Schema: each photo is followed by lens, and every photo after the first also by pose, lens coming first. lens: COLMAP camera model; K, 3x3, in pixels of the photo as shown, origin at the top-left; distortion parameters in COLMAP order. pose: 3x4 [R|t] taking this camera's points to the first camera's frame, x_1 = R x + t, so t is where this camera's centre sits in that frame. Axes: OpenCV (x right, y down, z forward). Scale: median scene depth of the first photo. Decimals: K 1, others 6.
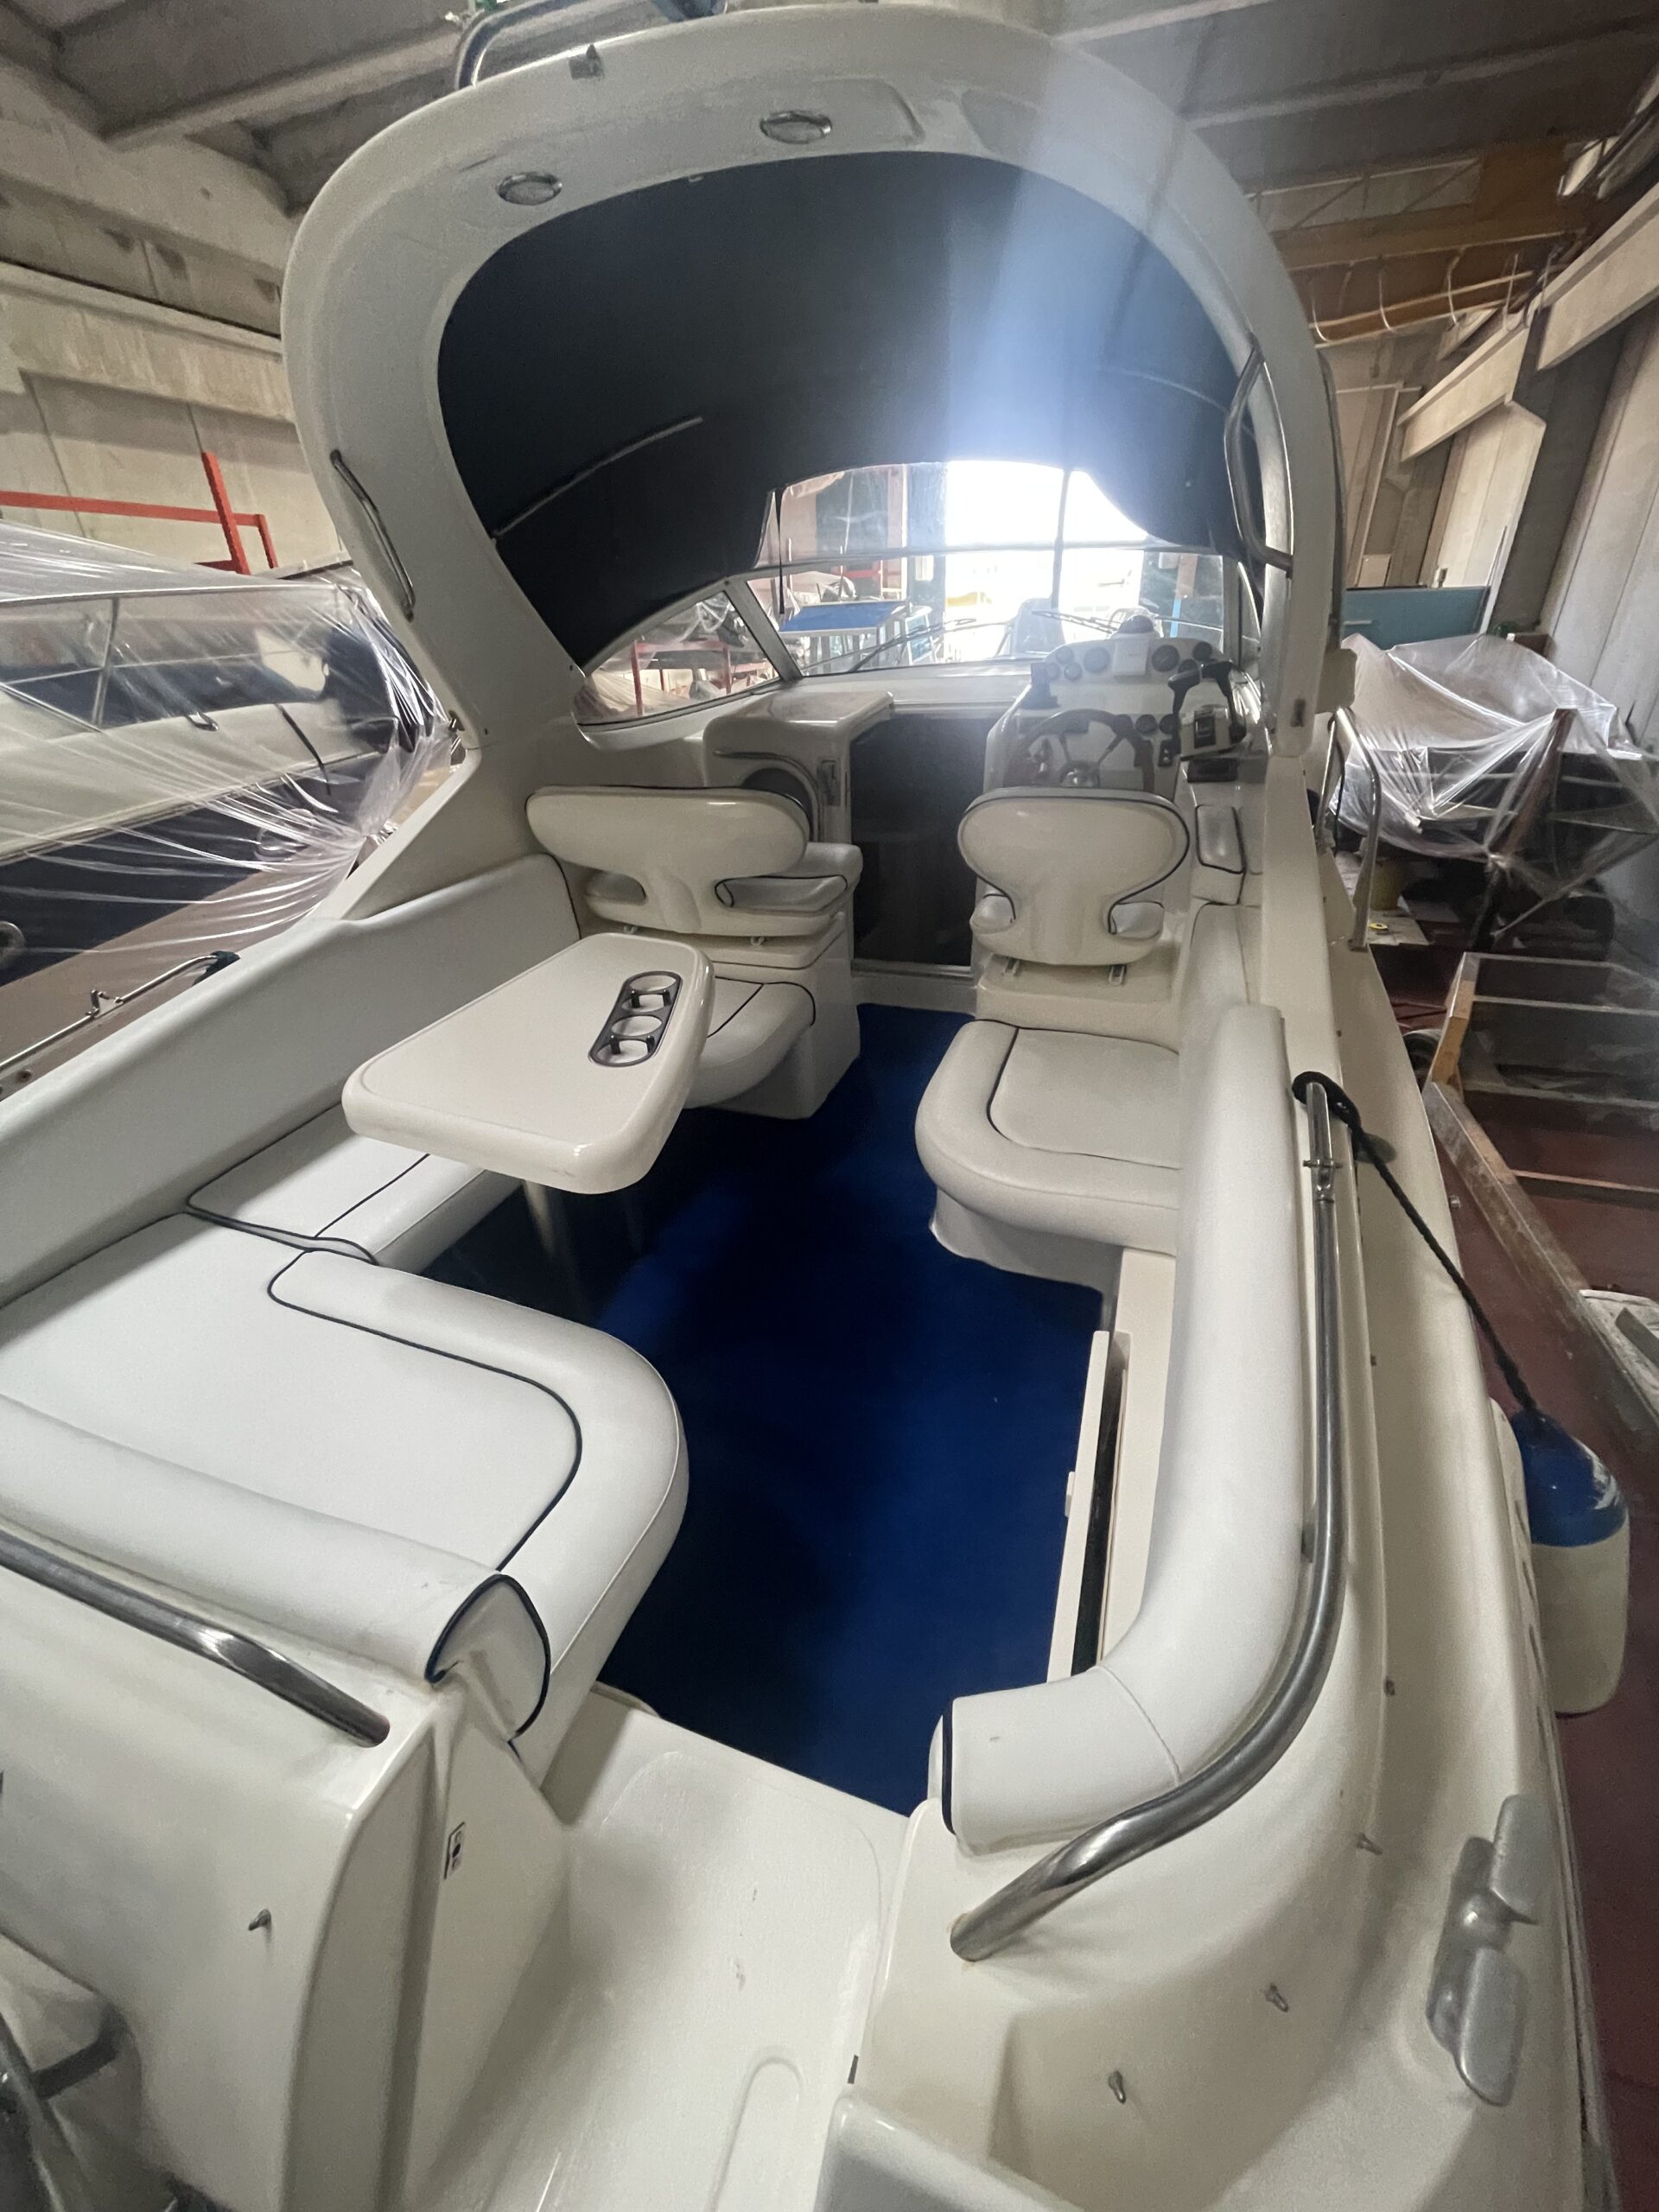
lens RADIAL K [[873.5, 0, 829.5], [0, 873.5, 1106.0], [0, 0, 1]] dist [0.000032, 0.000024]
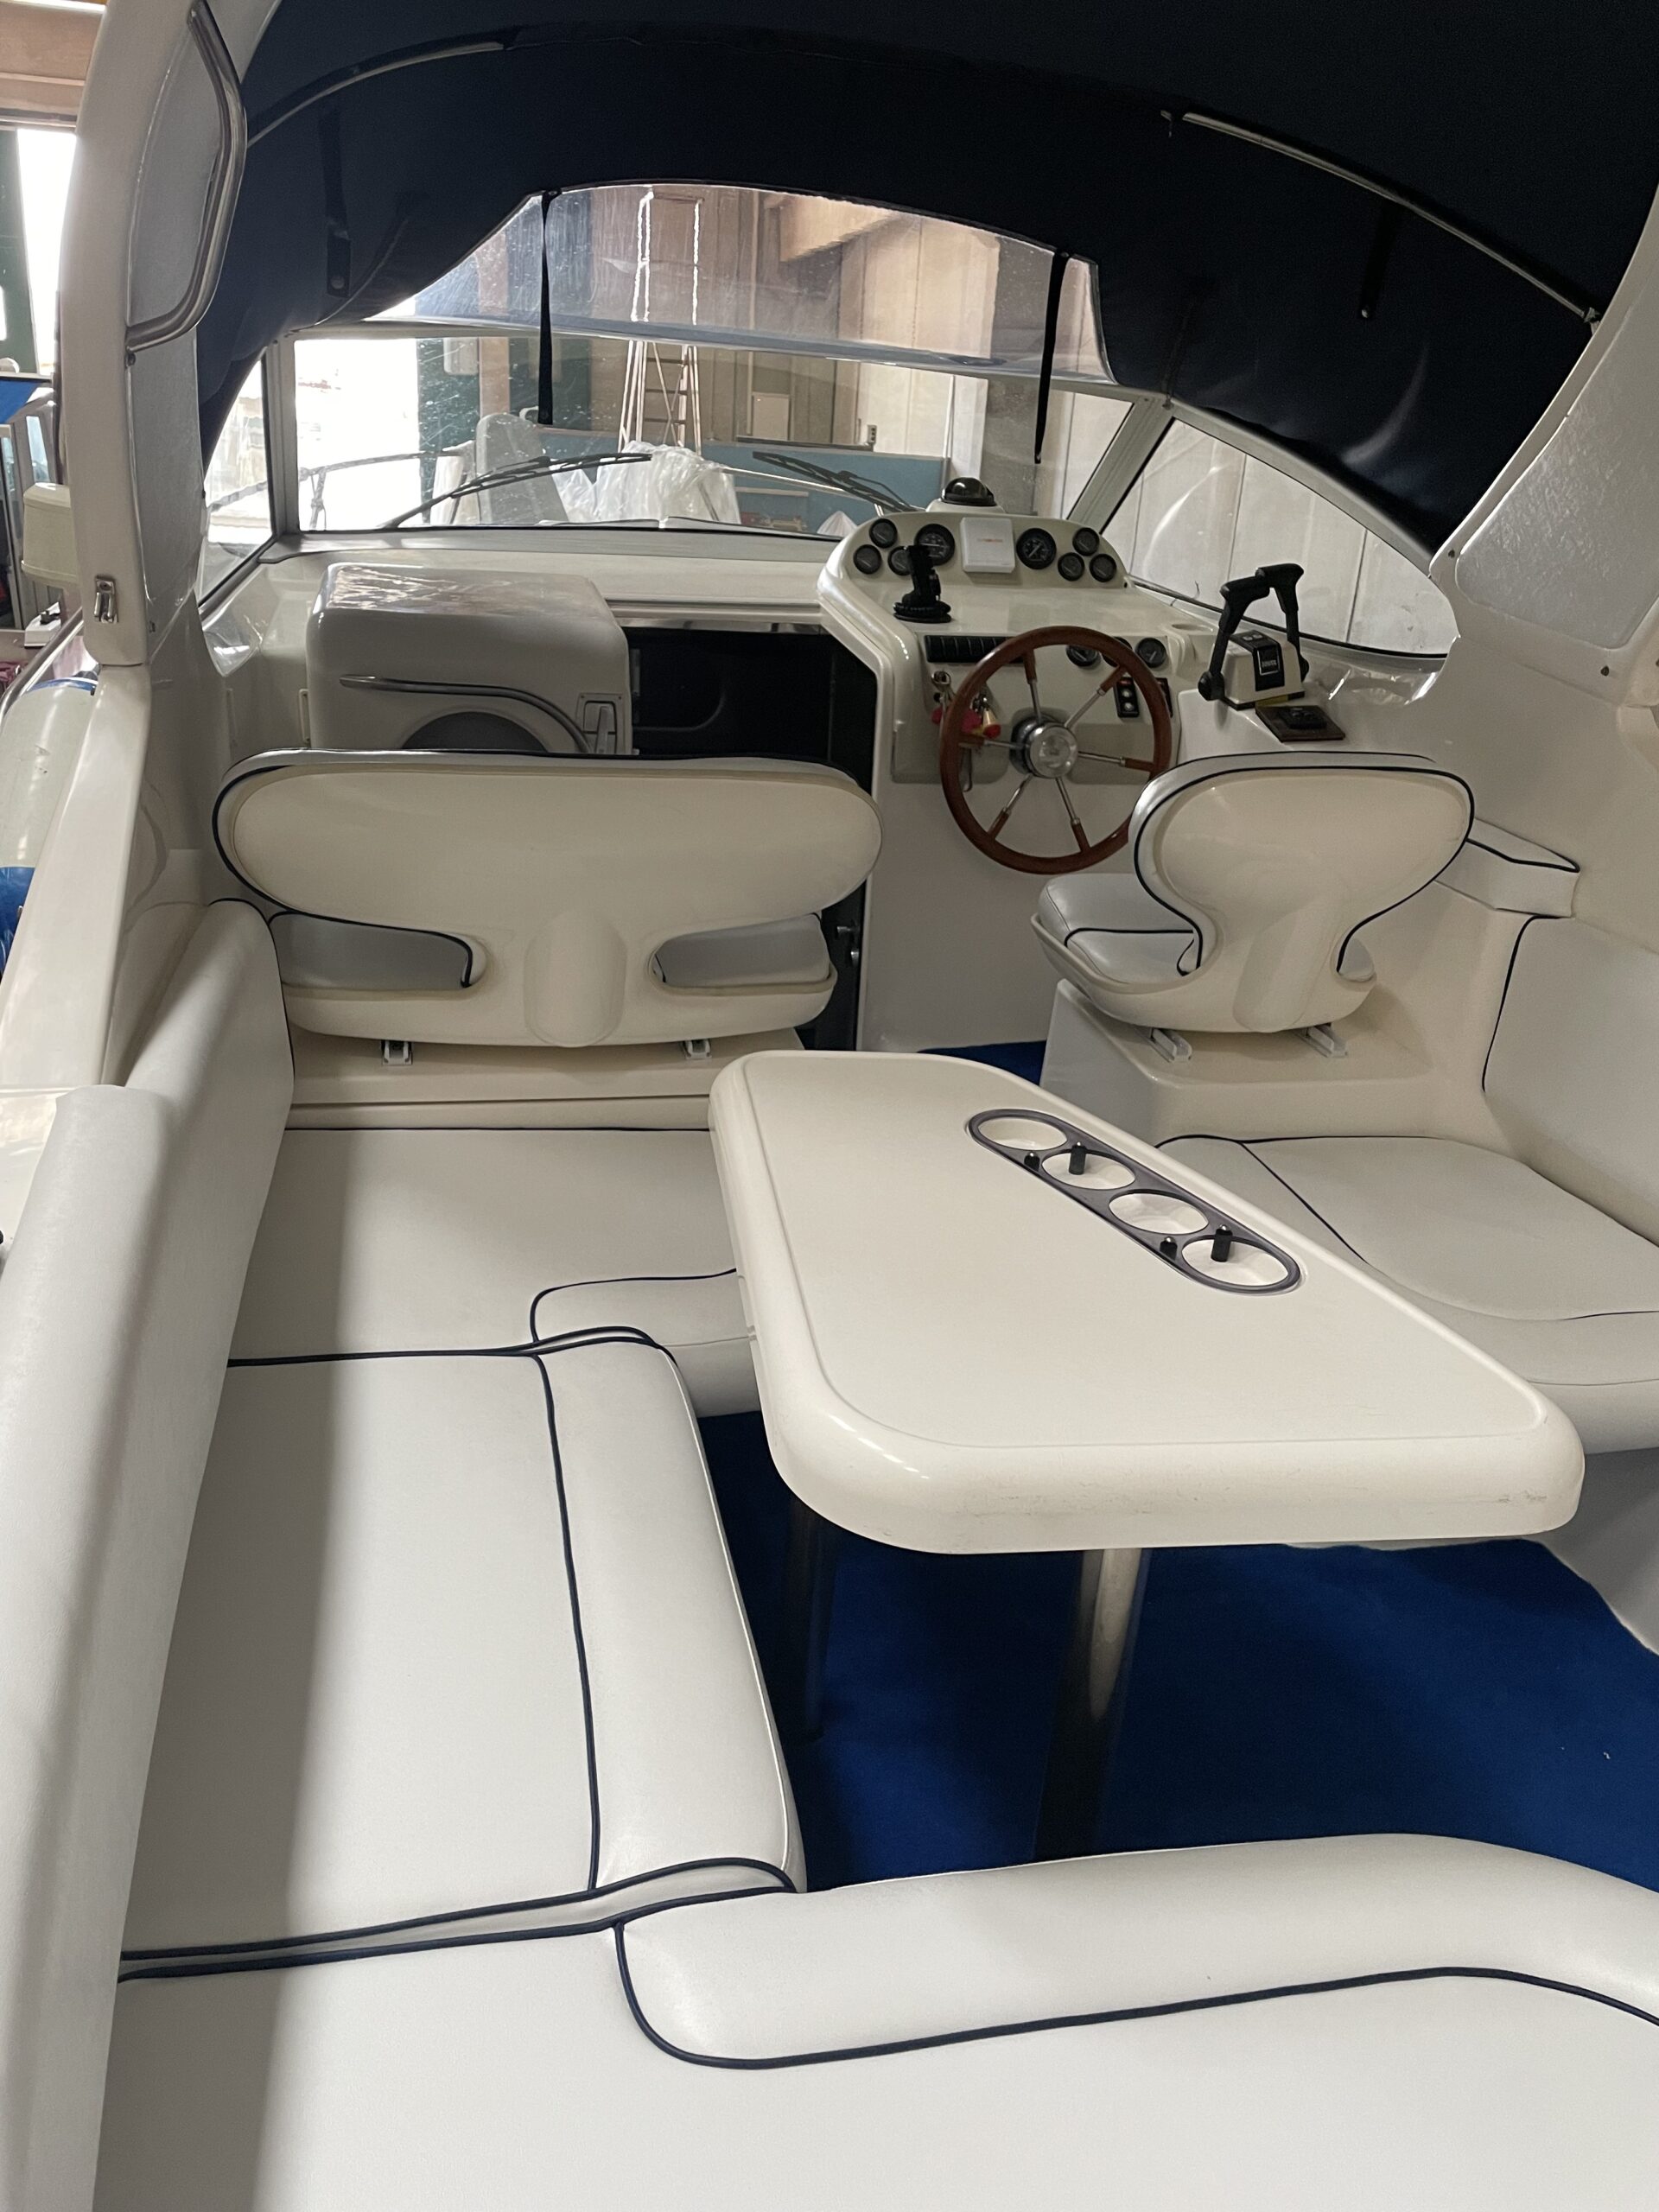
lens RADIAL K [[1668.3, 0, 829.5], [0, 1668.3, 1106.0], [0, 0, 1]] dist [0.056341, -0.059301]
pose [[0.832714, -0.116195, 0.541374, -0.559487], [0.187391, 0.979178, -0.078075, -0.070856], [-0.521030, 0.166462, 0.837149, 0.175739]]
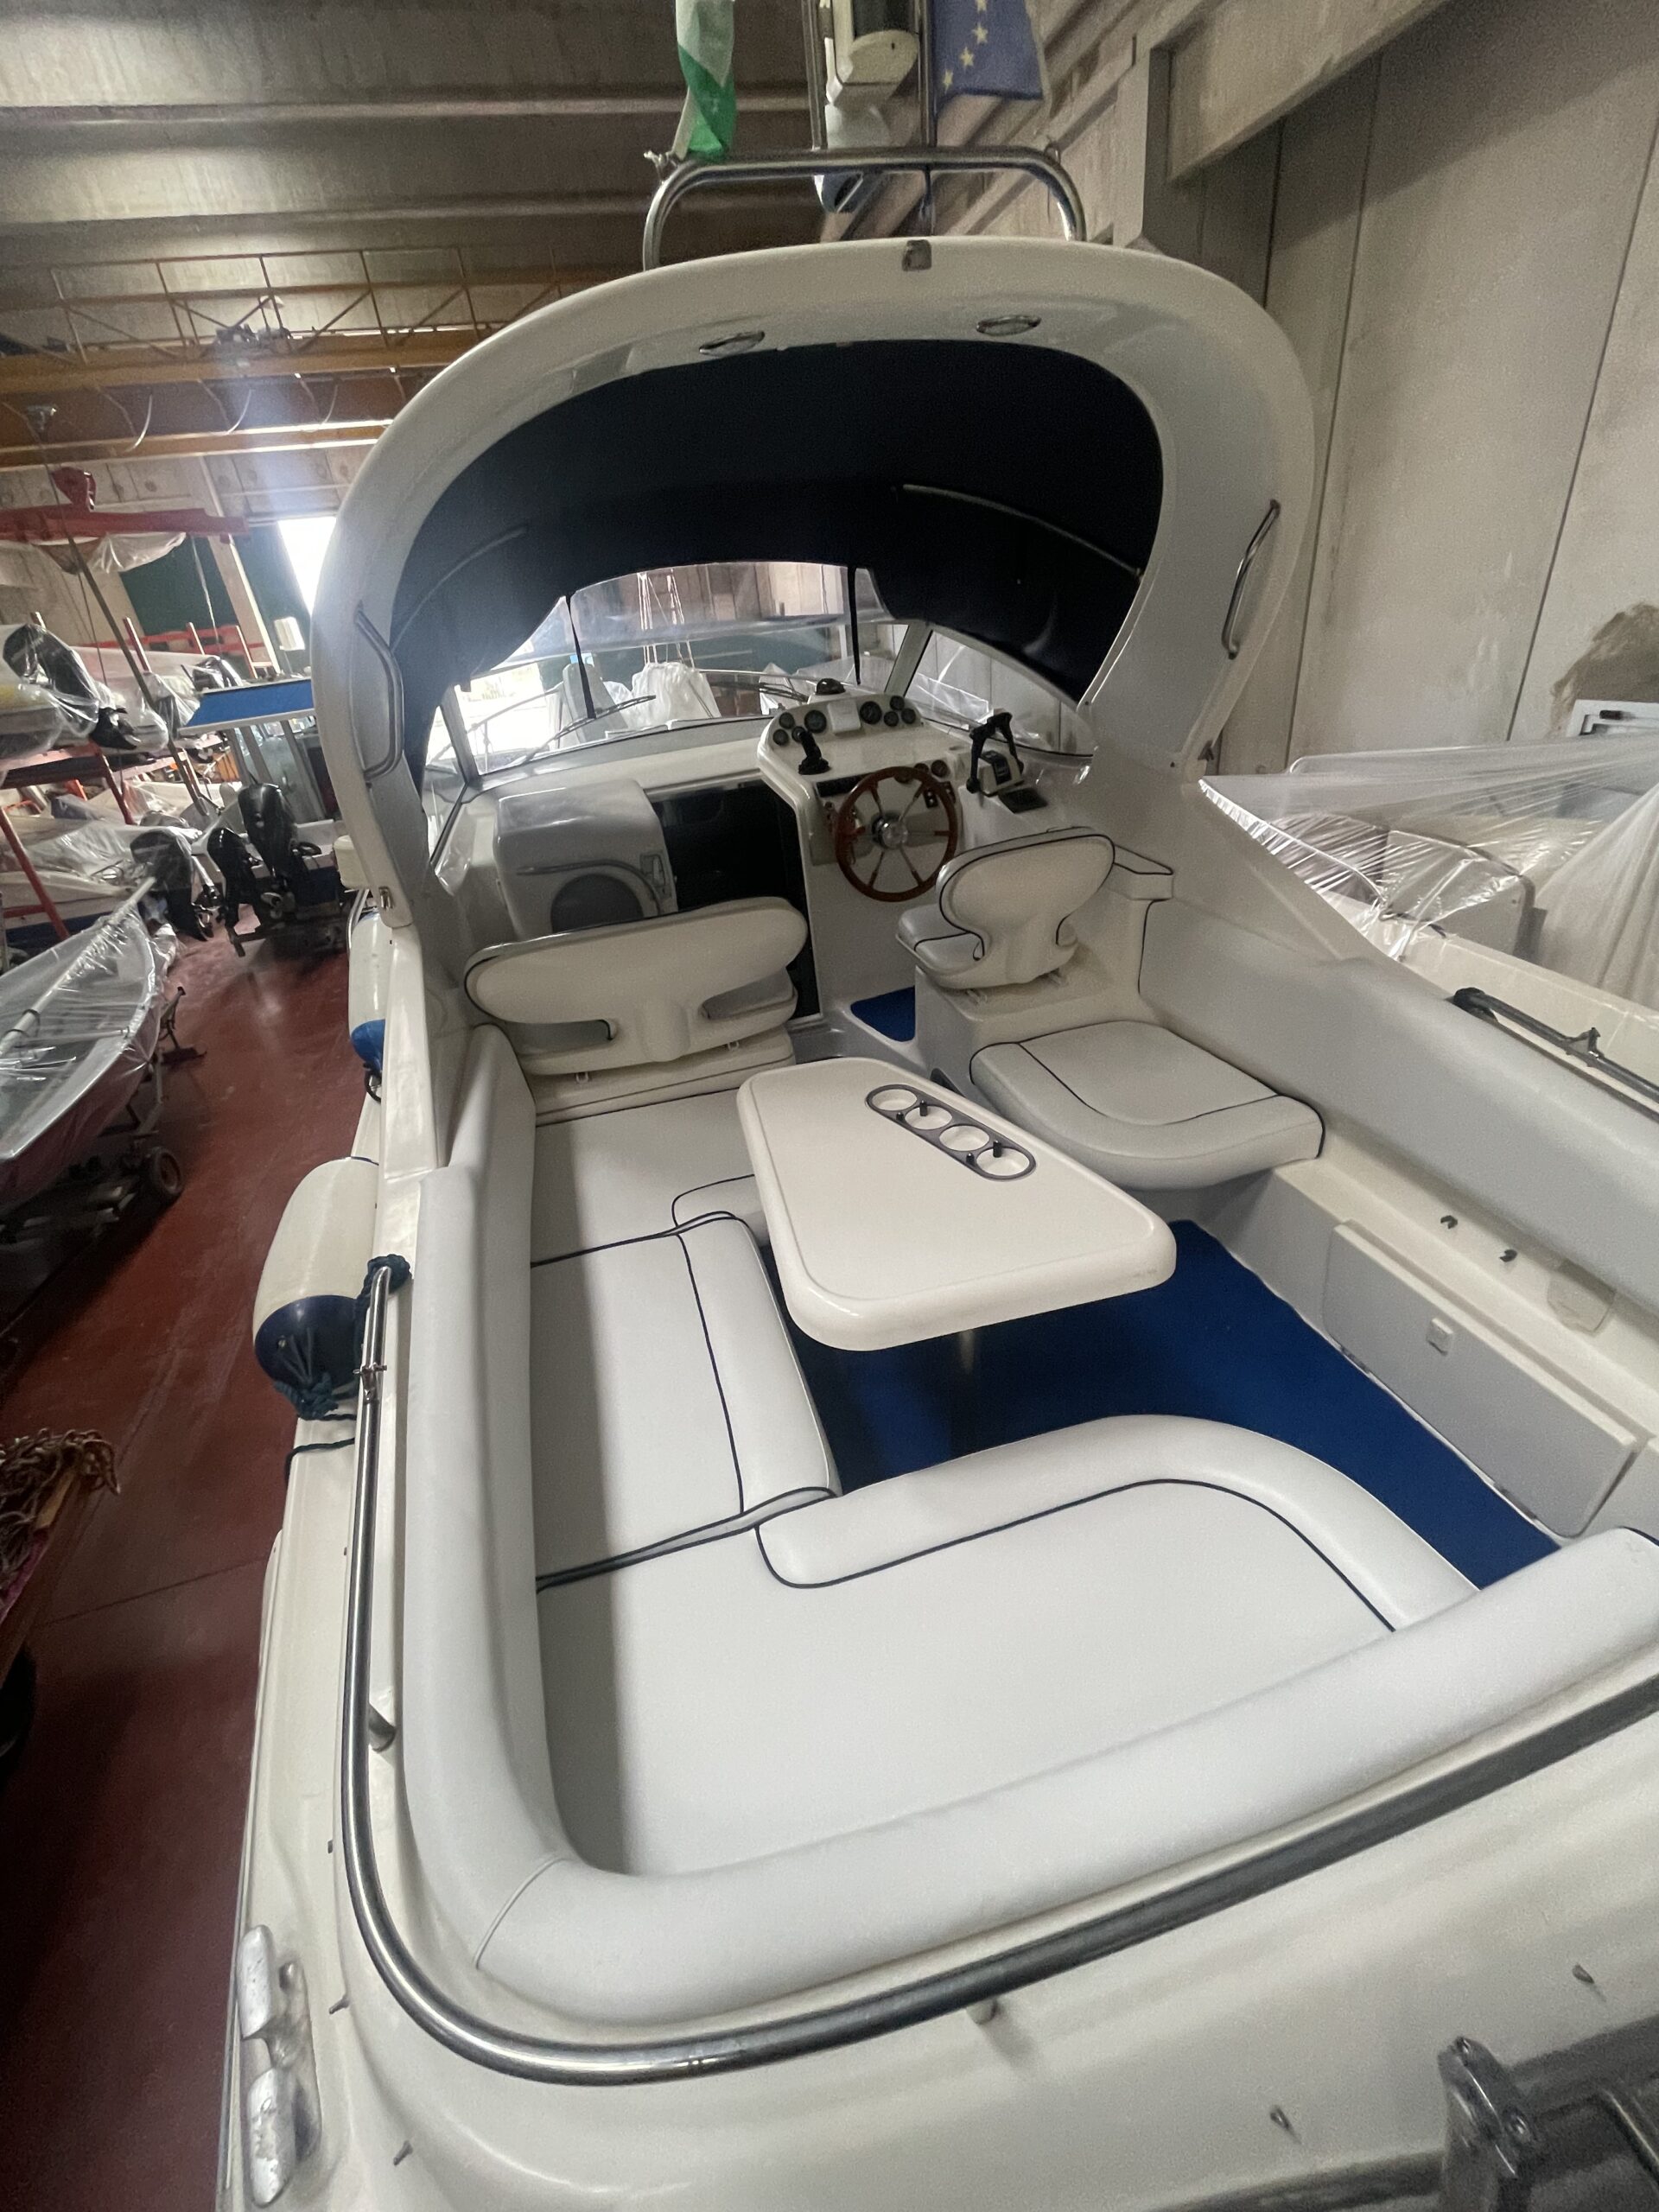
lens RADIAL K [[891.3, 0, 811.4], [0, 891.3, 1098.7], [0, 0, 1]] dist [0.000895, 0.000027]
pose [[0.807984, -0.327522, 0.489787, -0.533027], [0.354332, 0.934255, 0.040210, -0.147726], [-0.470756, 0.141058, 0.870914, 0.115411]]
